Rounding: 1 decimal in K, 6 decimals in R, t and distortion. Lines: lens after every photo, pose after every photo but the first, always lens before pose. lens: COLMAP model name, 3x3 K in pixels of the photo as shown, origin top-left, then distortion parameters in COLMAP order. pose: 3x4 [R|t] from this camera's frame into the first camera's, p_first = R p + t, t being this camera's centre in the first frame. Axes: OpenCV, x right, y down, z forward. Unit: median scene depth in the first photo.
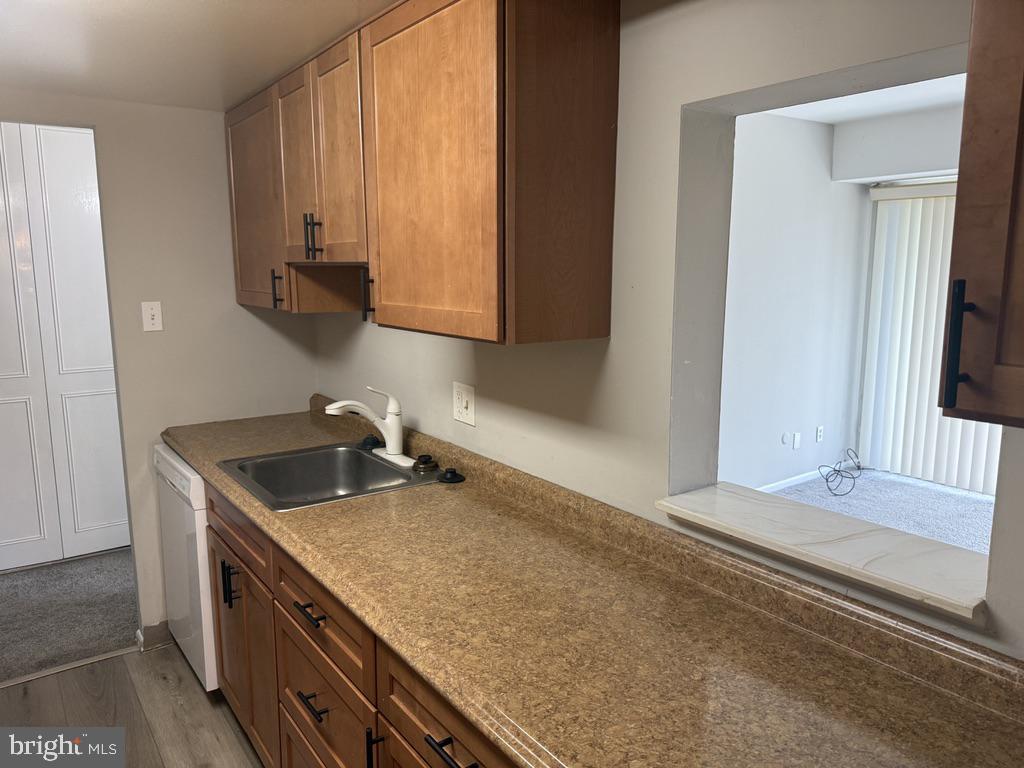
lens RADIAL K [[722.1, 0, 510.4], [0, 722.1, 383.4], [0, 0, 1]] dist [-0.001330, -0.000888]
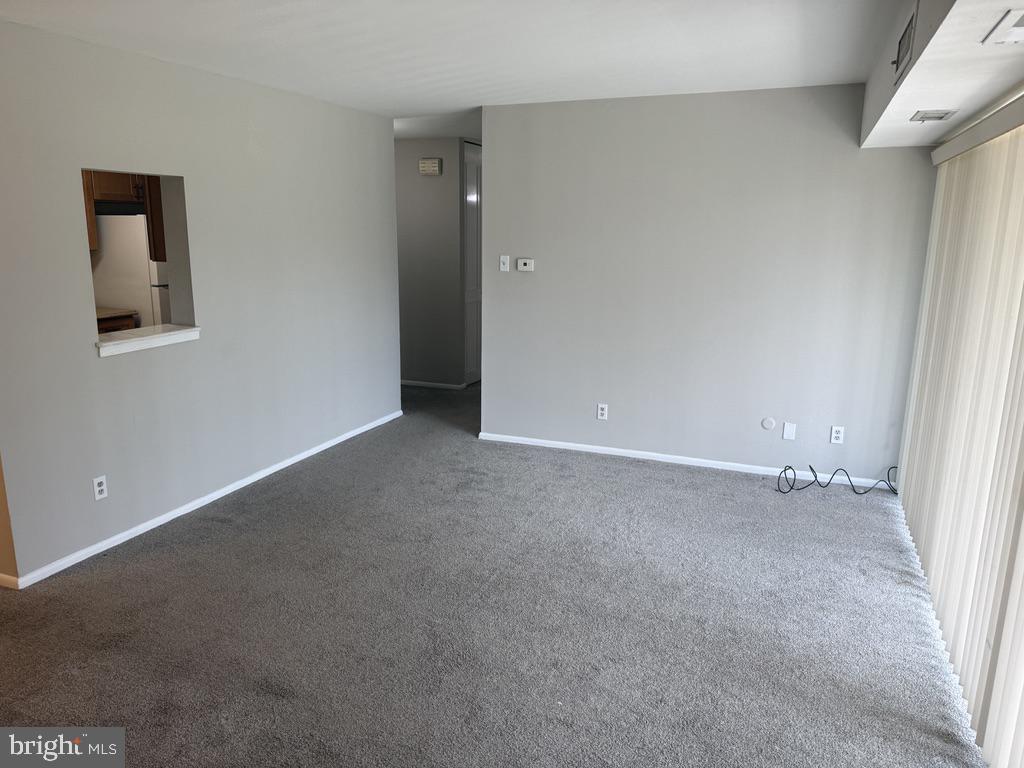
lens RADIAL K [[722.1, 0, 510.4], [0, 722.1, 383.4], [0, 0, 1]] dist [-0.001330, -0.000888]
pose [[0.527933, 0.185444, -0.828793, 0.972552], [-0.147616, 0.981052, 0.125483, -0.046477], [0.836359, 0.056096, 0.545304, 0.179777]]
